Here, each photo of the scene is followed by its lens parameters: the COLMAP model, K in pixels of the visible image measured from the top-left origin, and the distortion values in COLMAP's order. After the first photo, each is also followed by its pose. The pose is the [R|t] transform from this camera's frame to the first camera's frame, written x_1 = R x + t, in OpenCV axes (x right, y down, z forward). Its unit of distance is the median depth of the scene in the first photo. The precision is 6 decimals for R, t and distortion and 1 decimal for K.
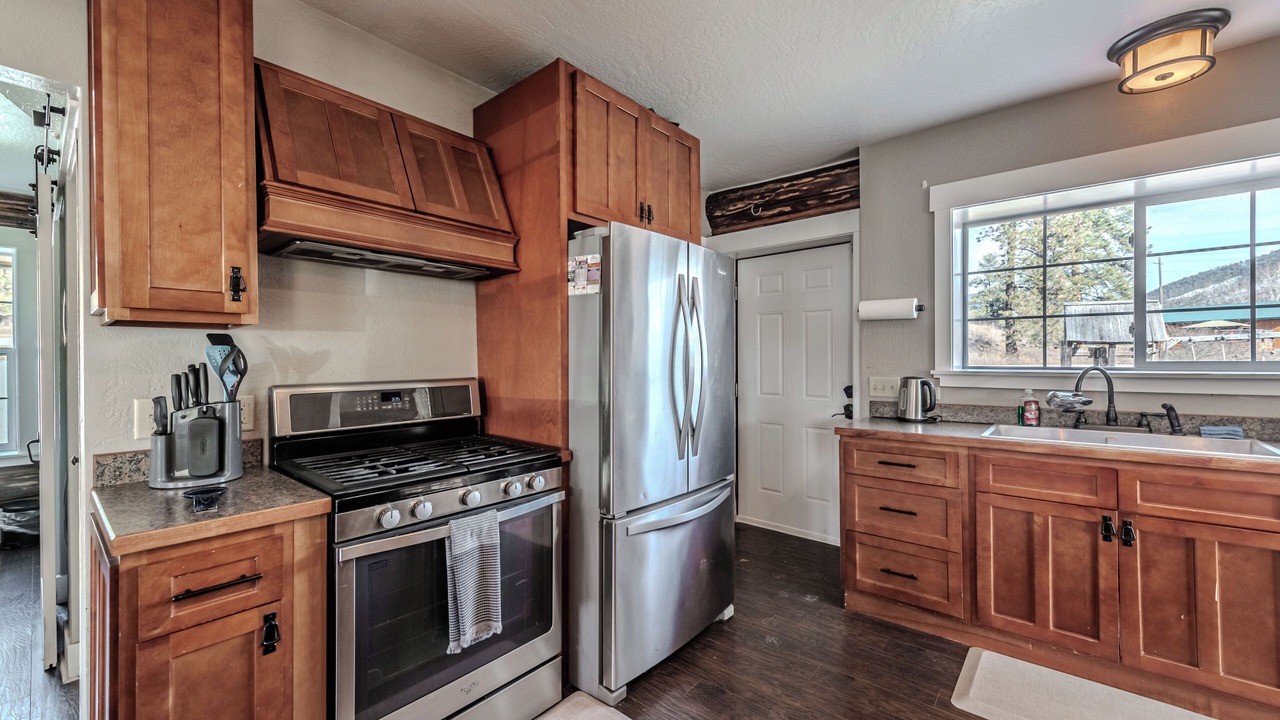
lens RADIAL K [[505.3, 0, 623.9], [0, 505.3, 358.7], [0, 0, 1]] dist [0.009865, -0.002955]
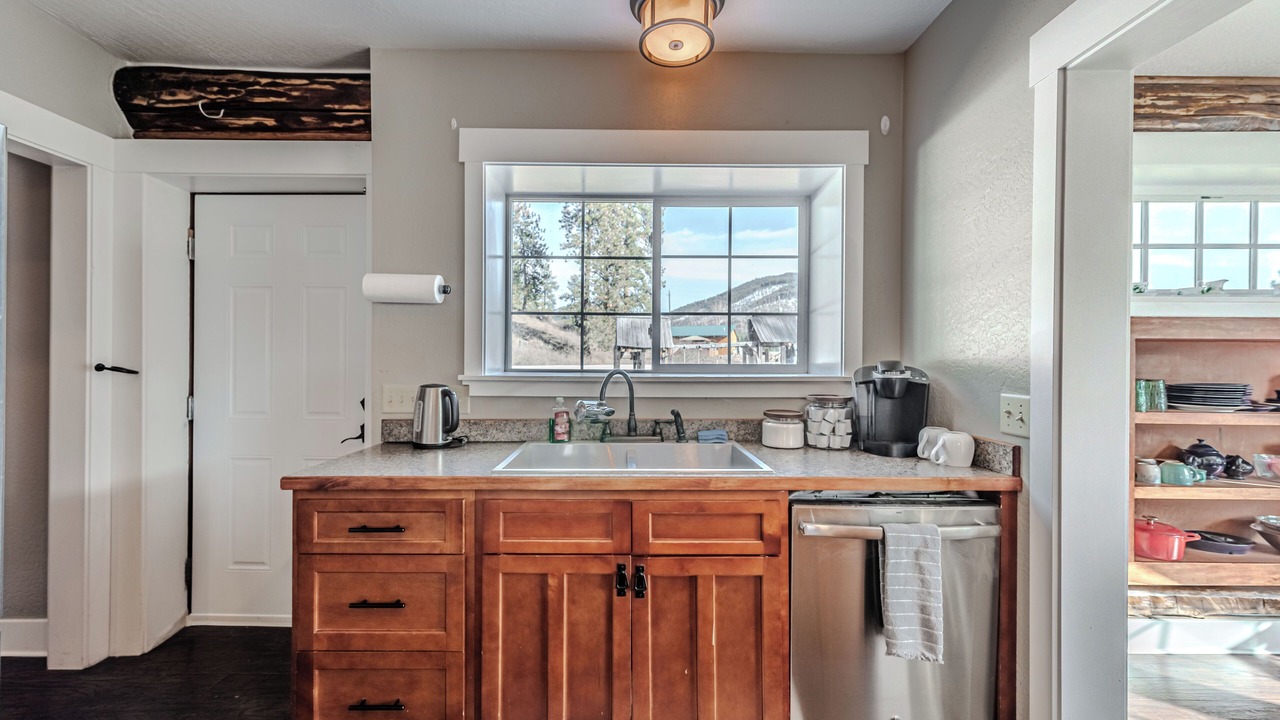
lens RADIAL K [[504.9, 0, 614.6], [0, 504.9, 360.3], [0, 0, 1]] dist [0.006921, -0.000076]
pose [[0.762374, 0.007302, 0.647096, 0.366856], [-0.009308, 0.999957, -0.000318, -0.000276], [-0.647070, -0.005781, 0.762409, 0.350507]]
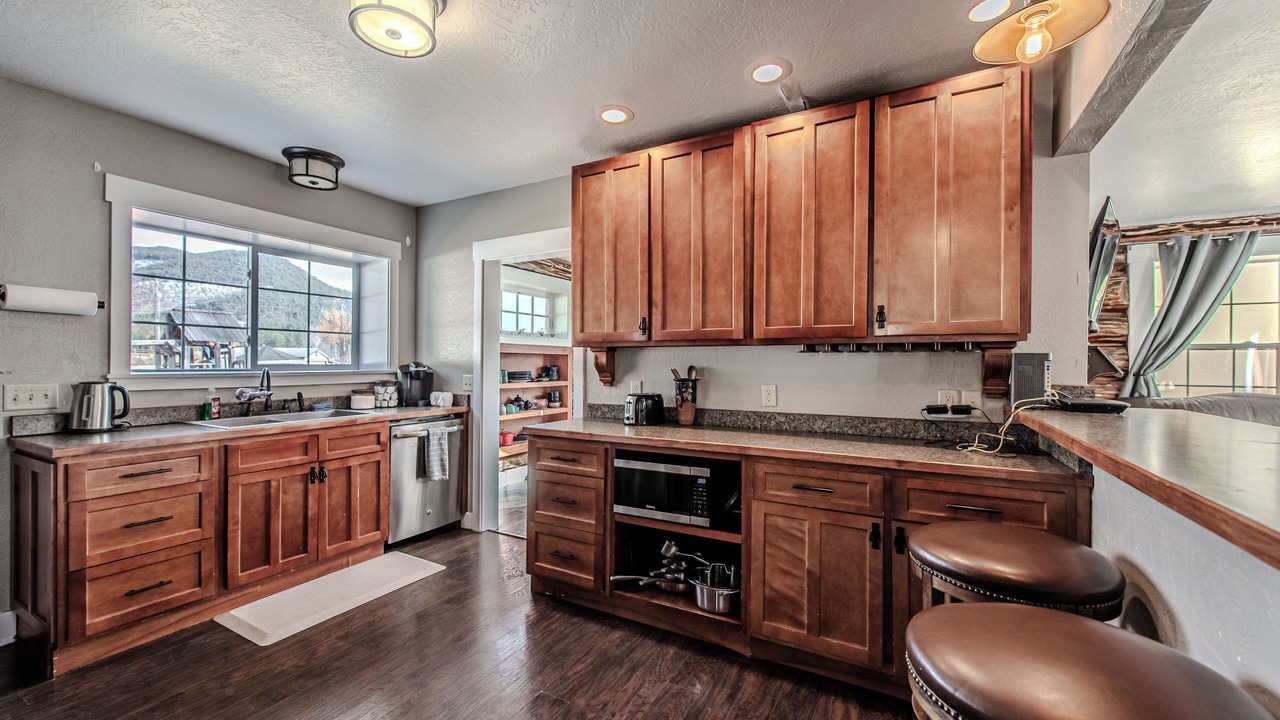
lens RADIAL K [[496.2, 0, 636.0], [0, 496.2, 361.0], [0, 0, 1]] dist [0.001554, -0.000125]
pose [[-0.209952, 0.007342, 0.977684, -0.576076], [-0.004547, 0.999954, -0.008486, 0.003045], [-0.977701, -0.006227, -0.209909, 0.311805]]
